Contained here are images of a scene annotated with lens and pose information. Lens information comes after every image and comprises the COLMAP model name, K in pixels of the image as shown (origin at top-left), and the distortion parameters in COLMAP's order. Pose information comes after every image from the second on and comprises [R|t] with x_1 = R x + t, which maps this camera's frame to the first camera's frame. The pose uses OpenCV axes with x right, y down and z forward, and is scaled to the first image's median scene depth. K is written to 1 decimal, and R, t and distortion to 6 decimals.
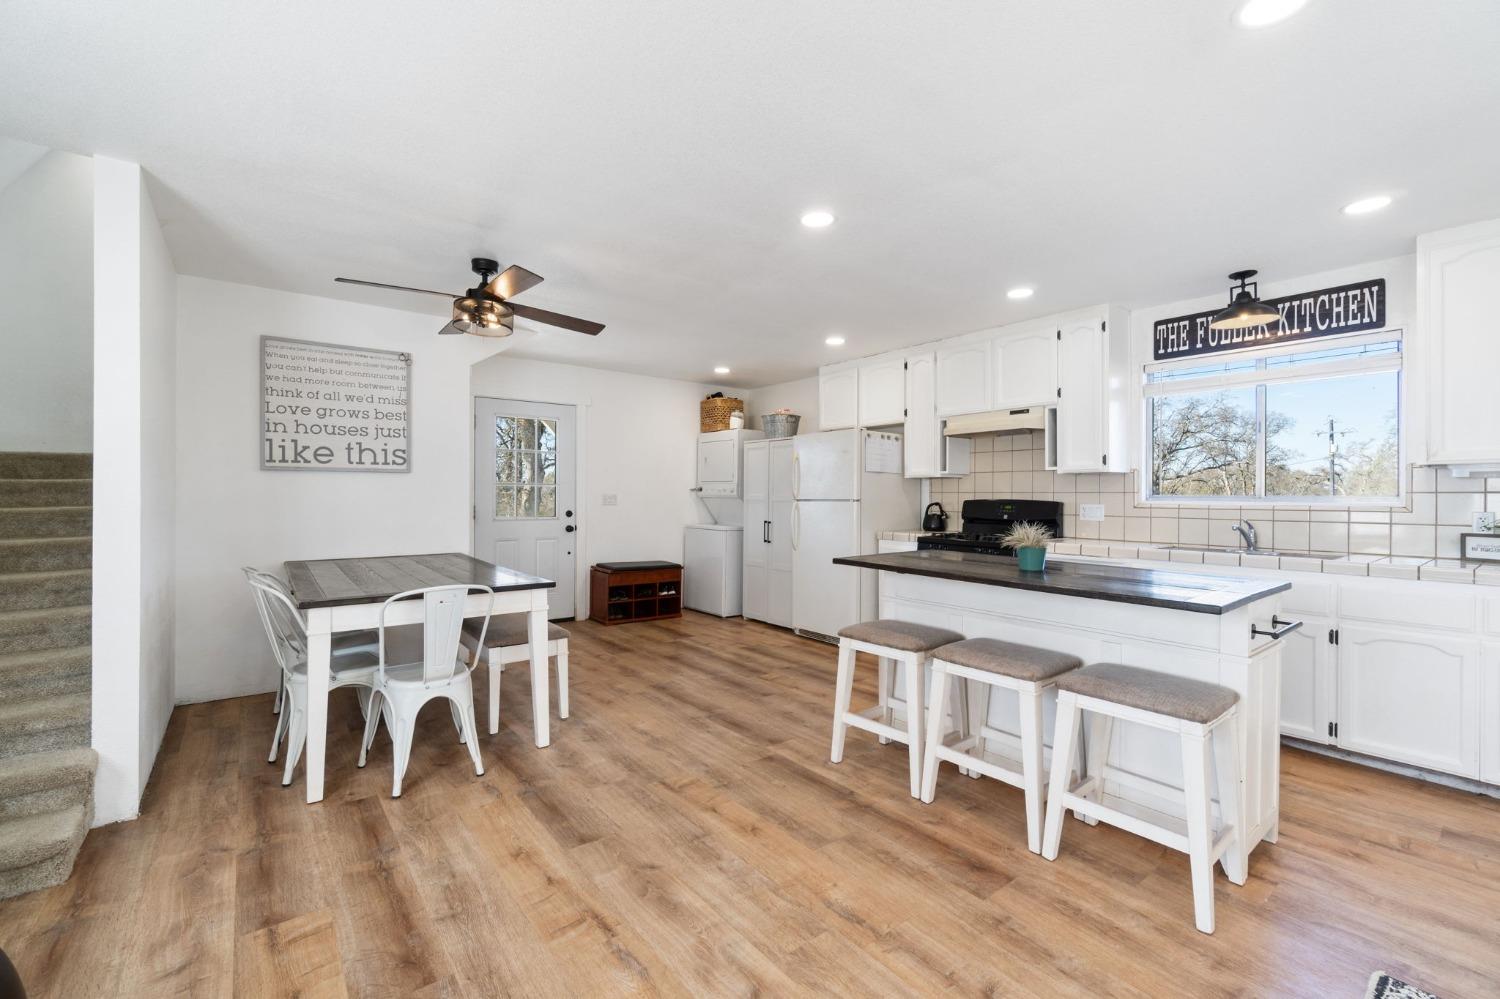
lens RADIAL K [[642.4, 0, 754.6], [0, 642.4, 492.4], [0, 0, 1]] dist [-0.007920, 0.001559]
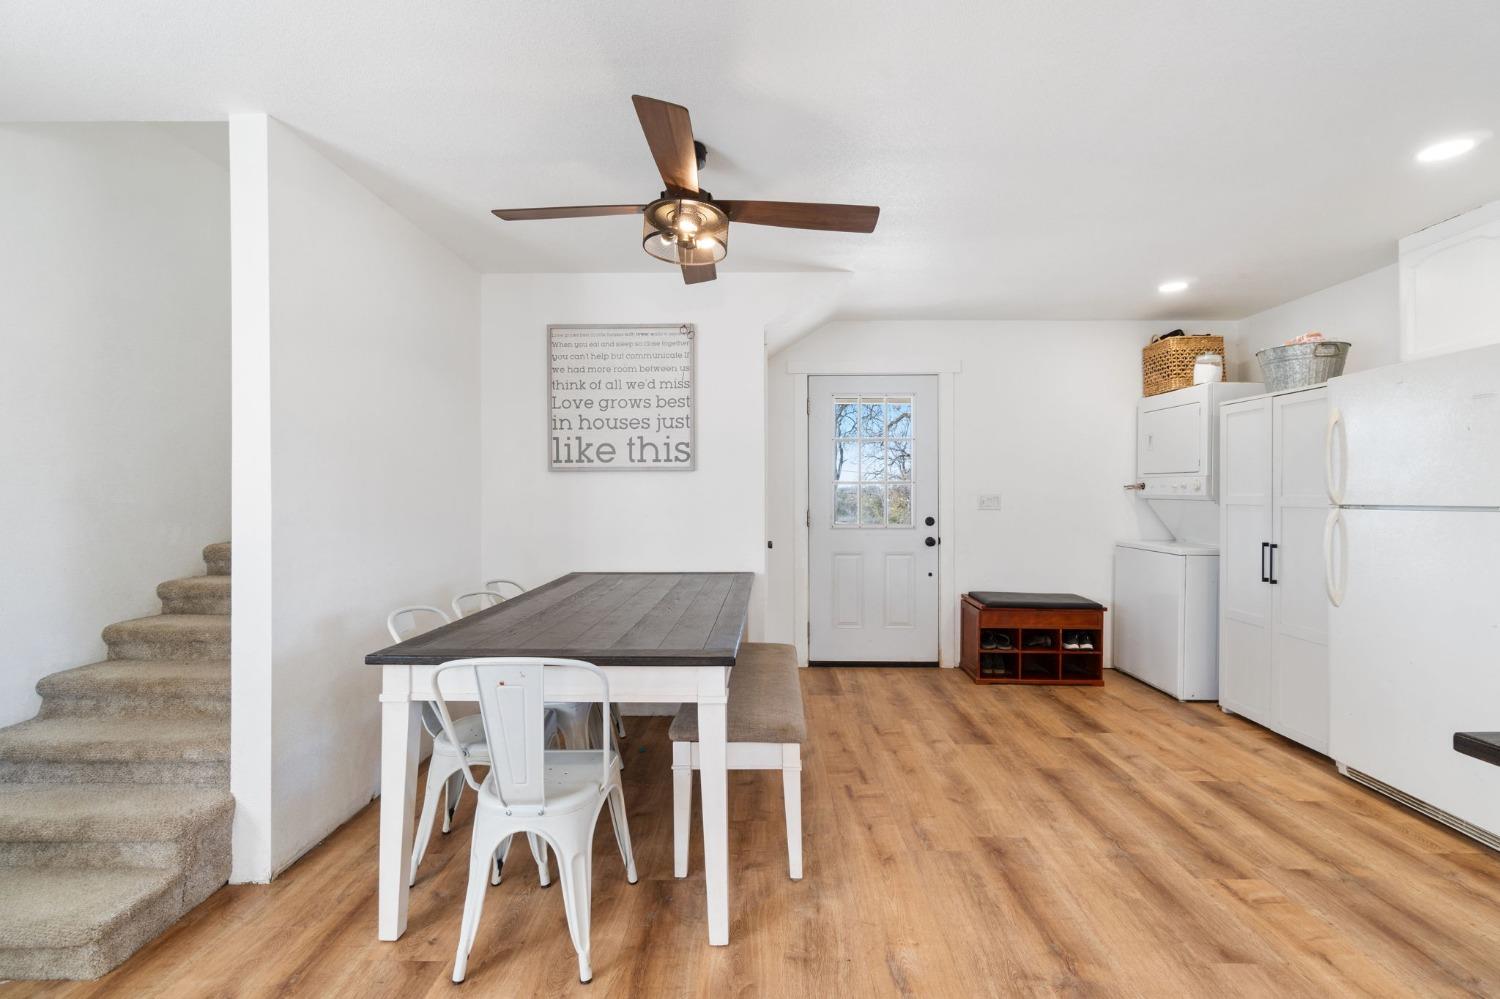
lens RADIAL K [[652.0, 0, 754.7], [0, 652.0, 491.0], [0, 0, 1]] dist [-0.004775, 0.000220]
pose [[0.772463, -0.006513, -0.635027, 0.048822], [0.007306, 0.999972, -0.001369, -0.003228], [0.635018, -0.003581, 0.772489, 0.438739]]
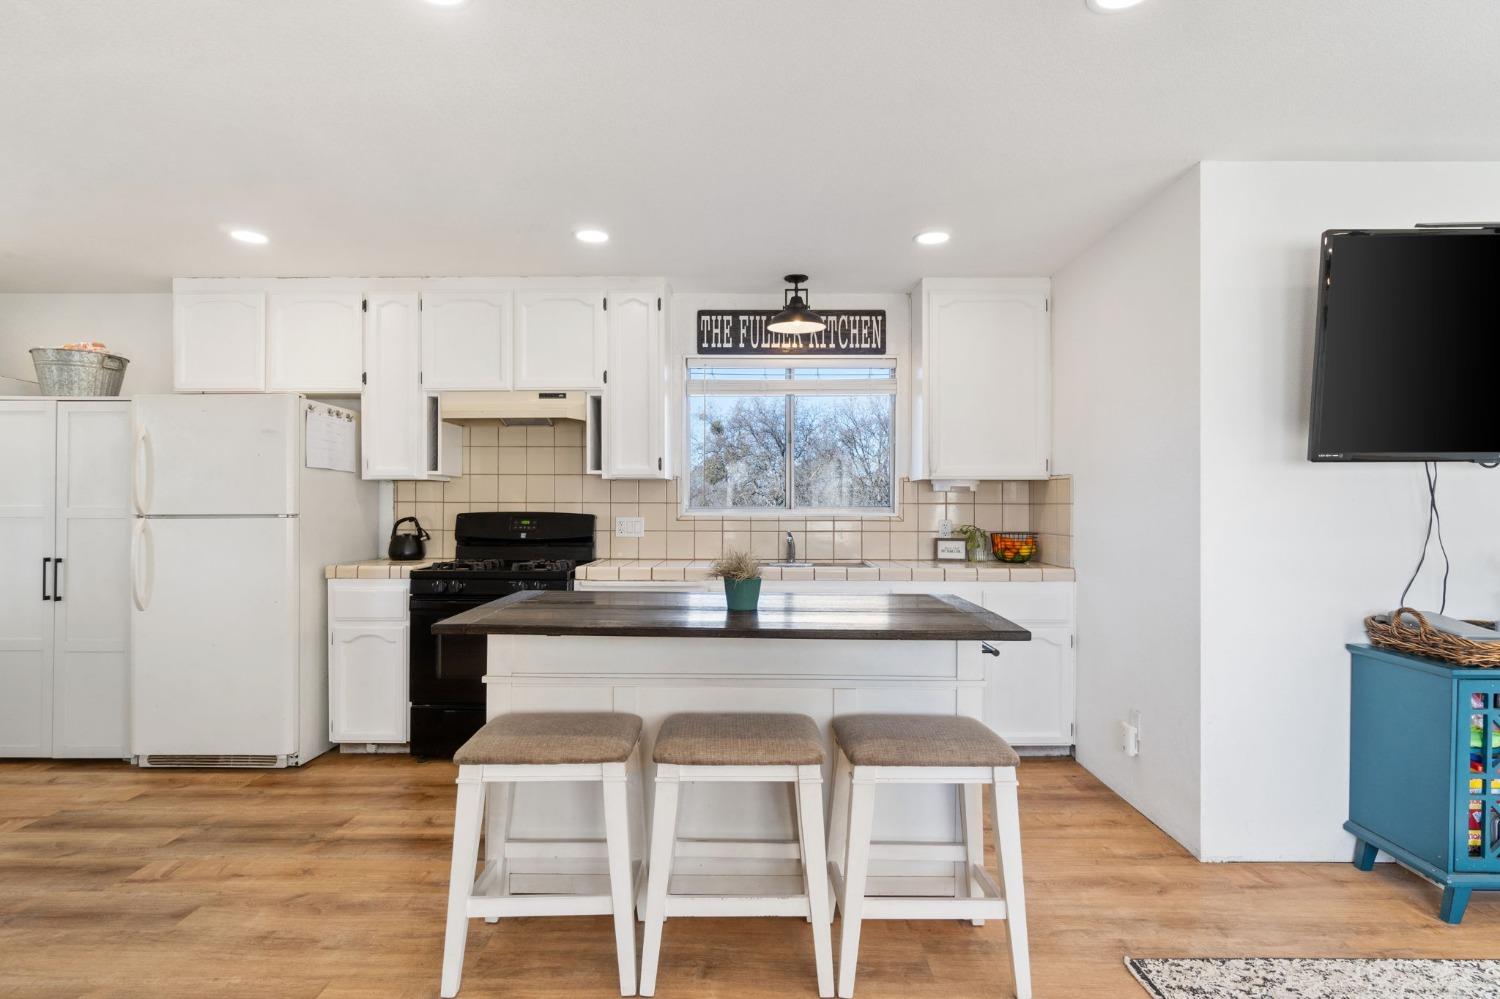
lens RADIAL K [[766.5, 0, 749.9], [0, 766.5, 503.5], [0, 0, 1]] dist [-0.001058, -0.000321]
pose [[0.622464, 0.000305, 0.782649, -0.163607], [-0.002738, 0.999995, 0.001788, -0.001227], [-0.782644, -0.003256, 0.622461, 0.285998]]
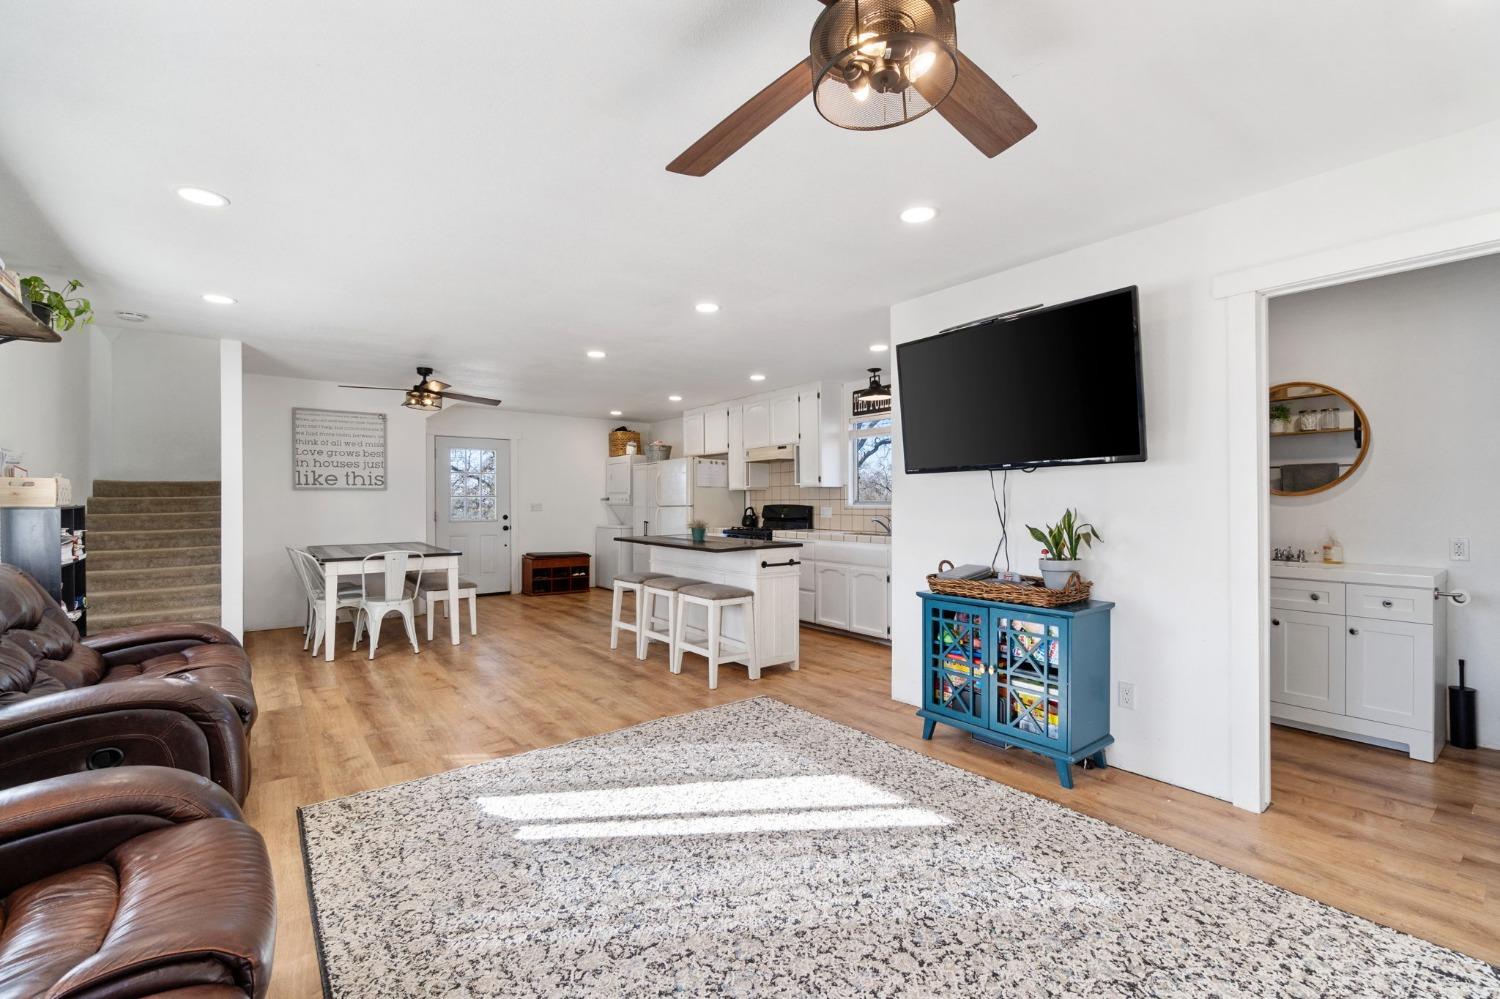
lens RADIAL K [[642.4, 0, 756.3], [0, 642.4, 499.9], [0, 0, 1]] dist [-0.007920, 0.001559]
pose [[0.999968, -0.007903, -0.001171, 0.390462], [0.007903, 0.999969, 0.000185, -0.000586], [0.001170, -0.000195, 0.999999, -0.599032]]
